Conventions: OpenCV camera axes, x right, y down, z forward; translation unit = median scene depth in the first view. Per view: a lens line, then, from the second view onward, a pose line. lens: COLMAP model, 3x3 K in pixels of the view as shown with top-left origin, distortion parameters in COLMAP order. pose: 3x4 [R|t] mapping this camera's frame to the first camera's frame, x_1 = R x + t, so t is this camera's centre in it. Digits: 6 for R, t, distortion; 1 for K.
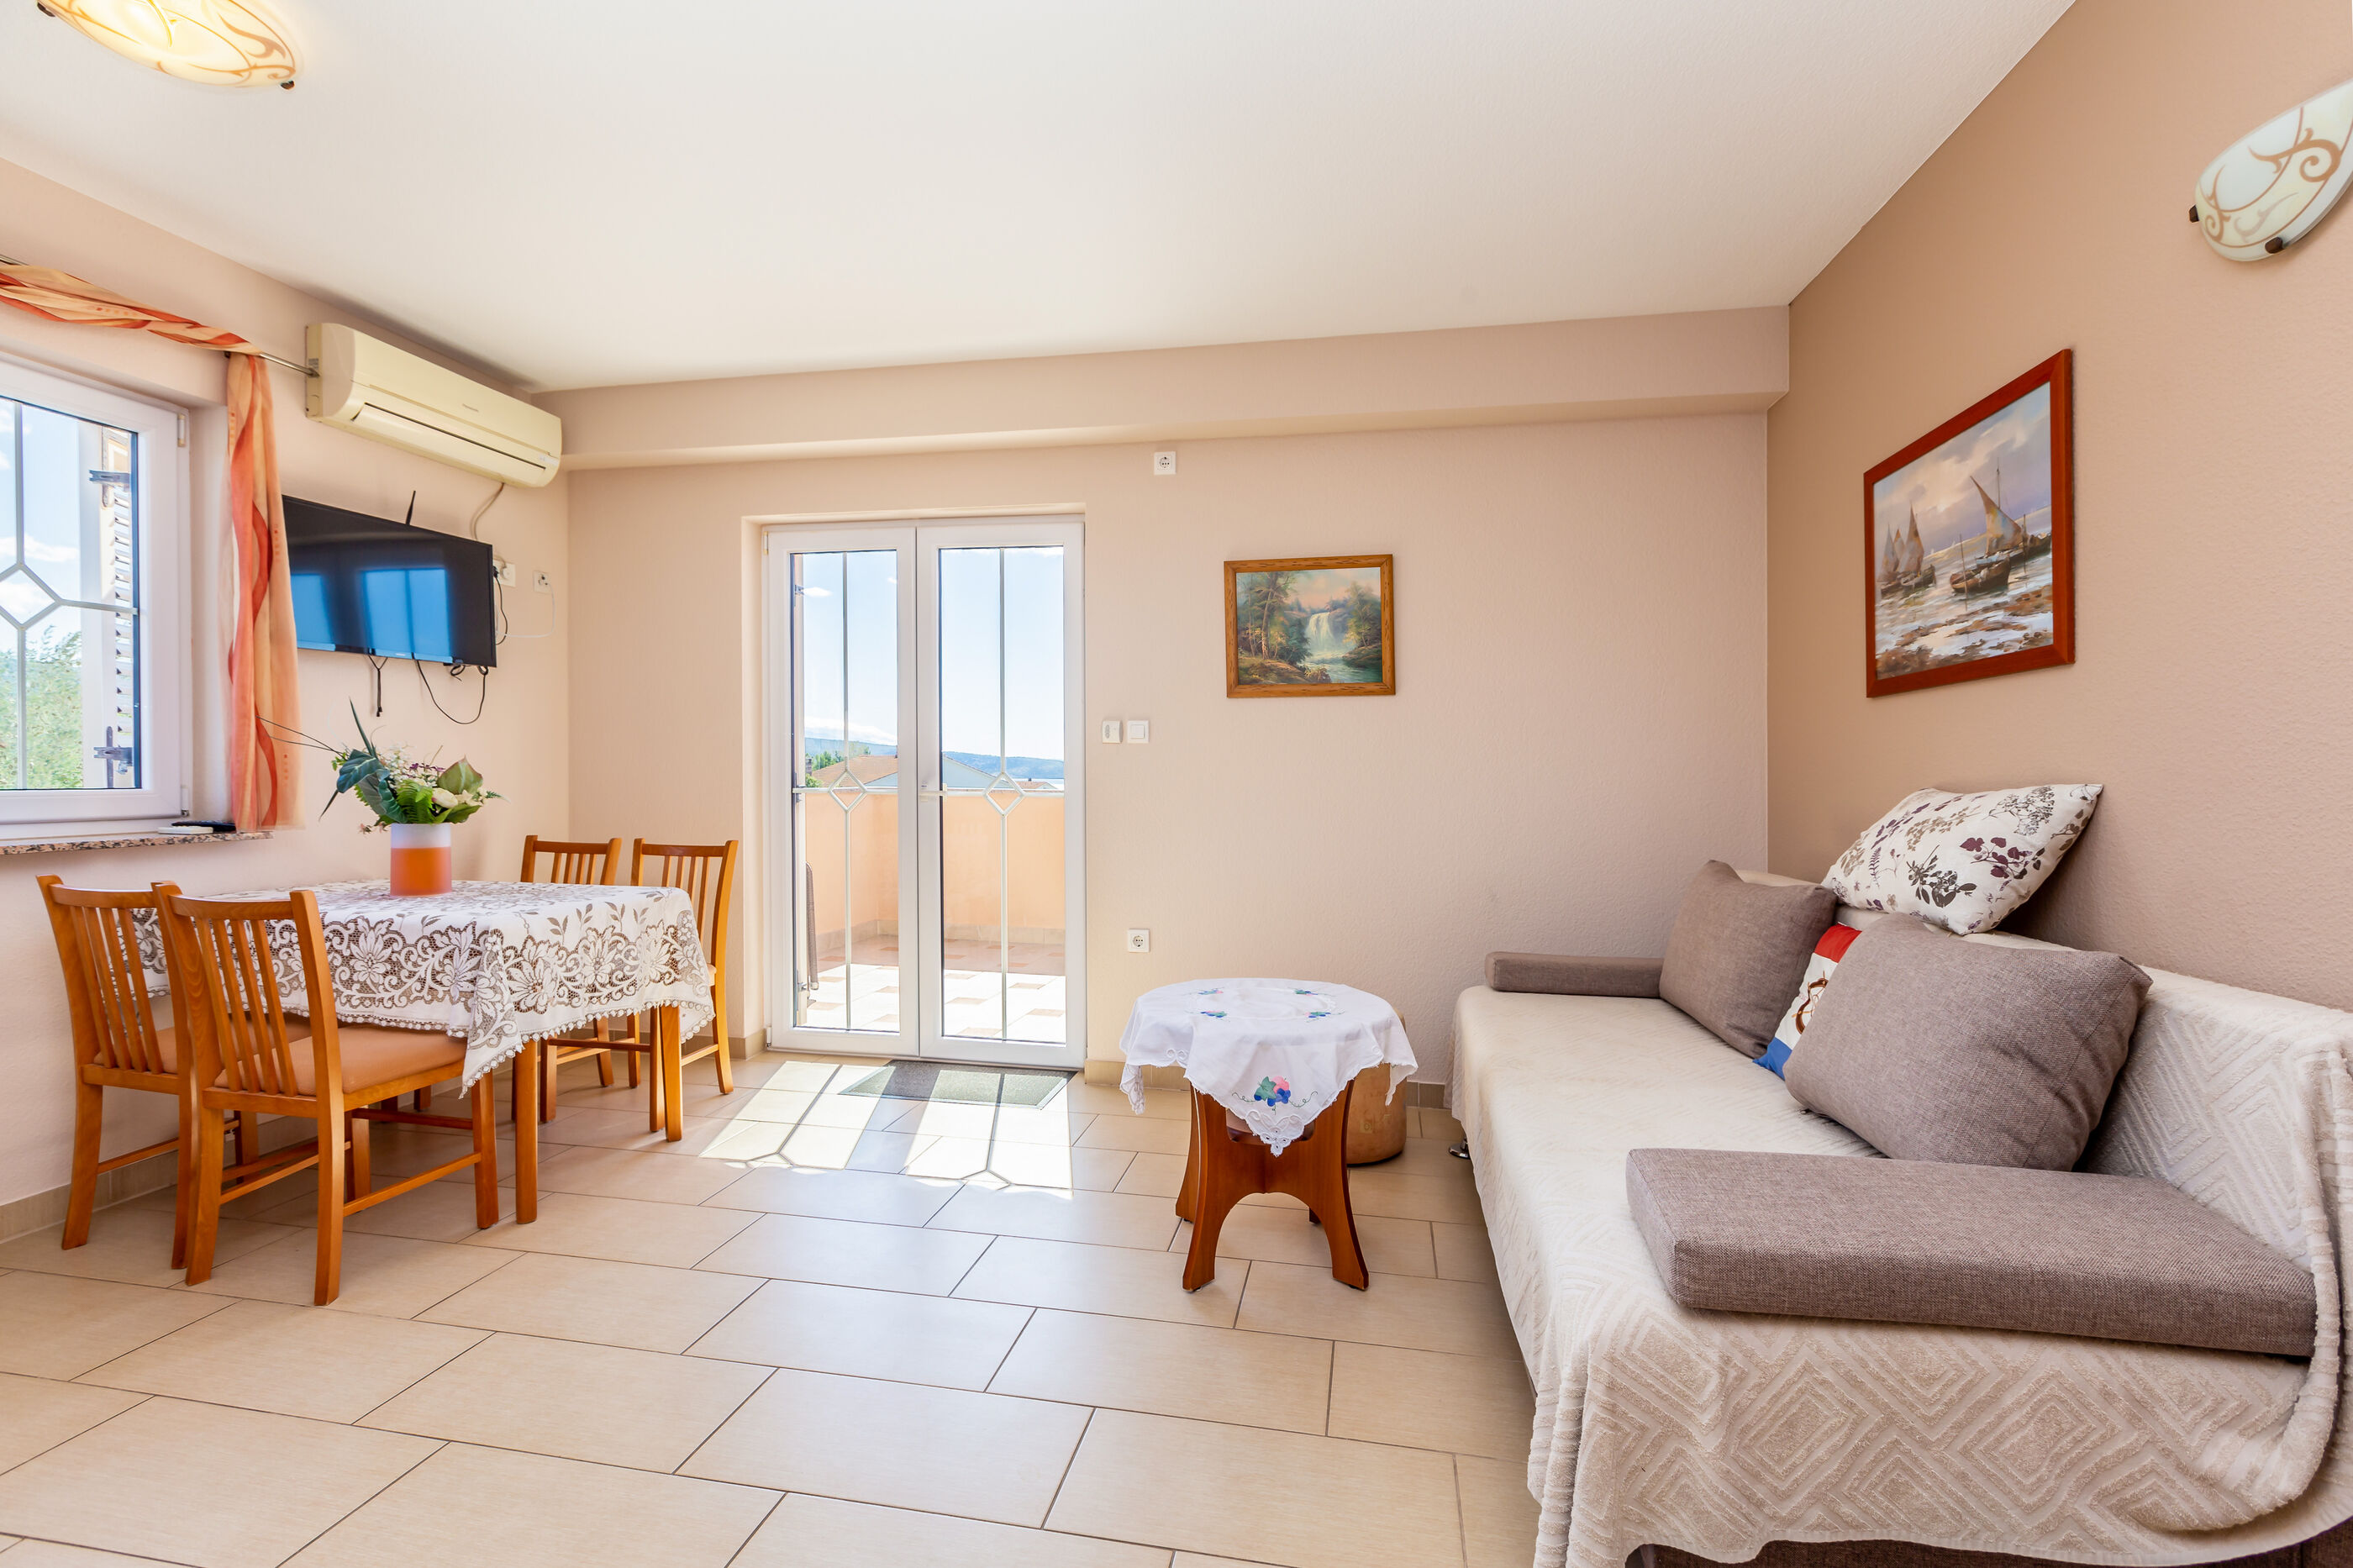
lens RADIAL K [[1070.9, 0, 1133.4], [0, 1070.9, 789.9], [0, 0, 1]] dist [0.002125, 0.008688]
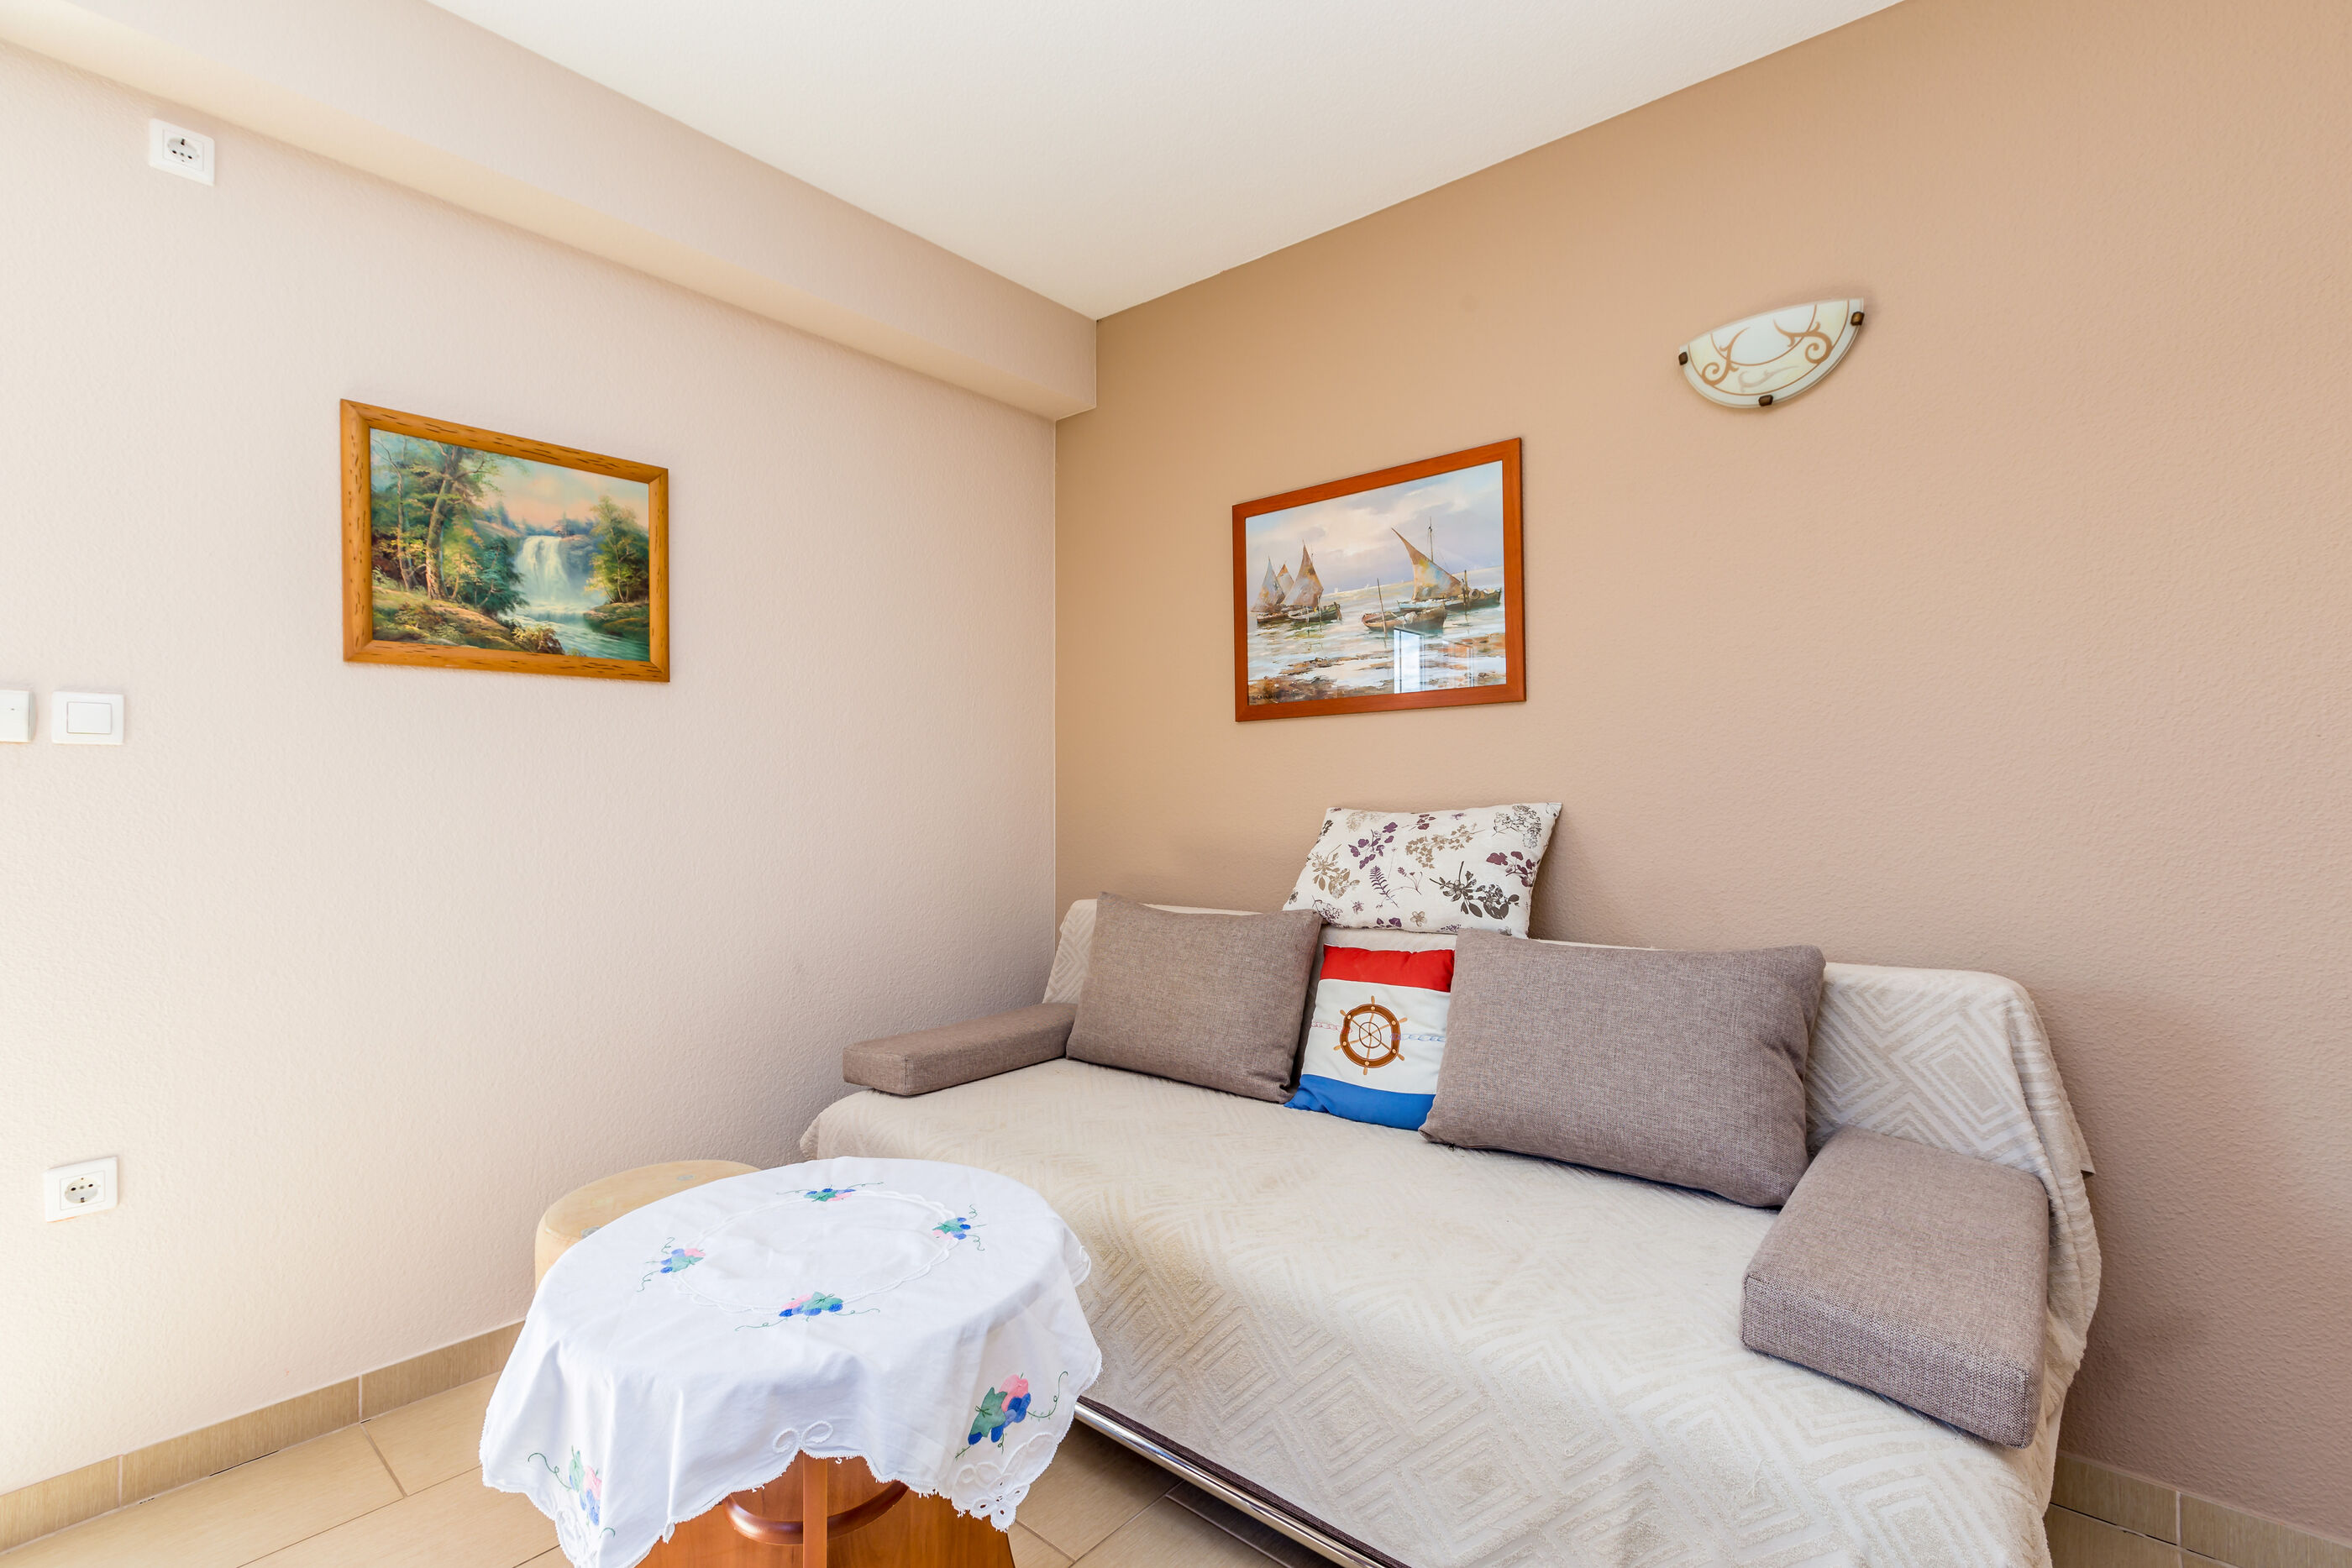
lens RADIAL K [[1062.2, 0, 1177.6], [0, 1062.2, 777.4], [0, 0, 1]] dist [0.001419, 0.000506]
pose [[0.474200, 0.003388, 0.880410, -0.275115], [0.023865, 0.999576, -0.016700, -0.018505], [-0.880093, 0.028930, 0.473918, 0.631305]]
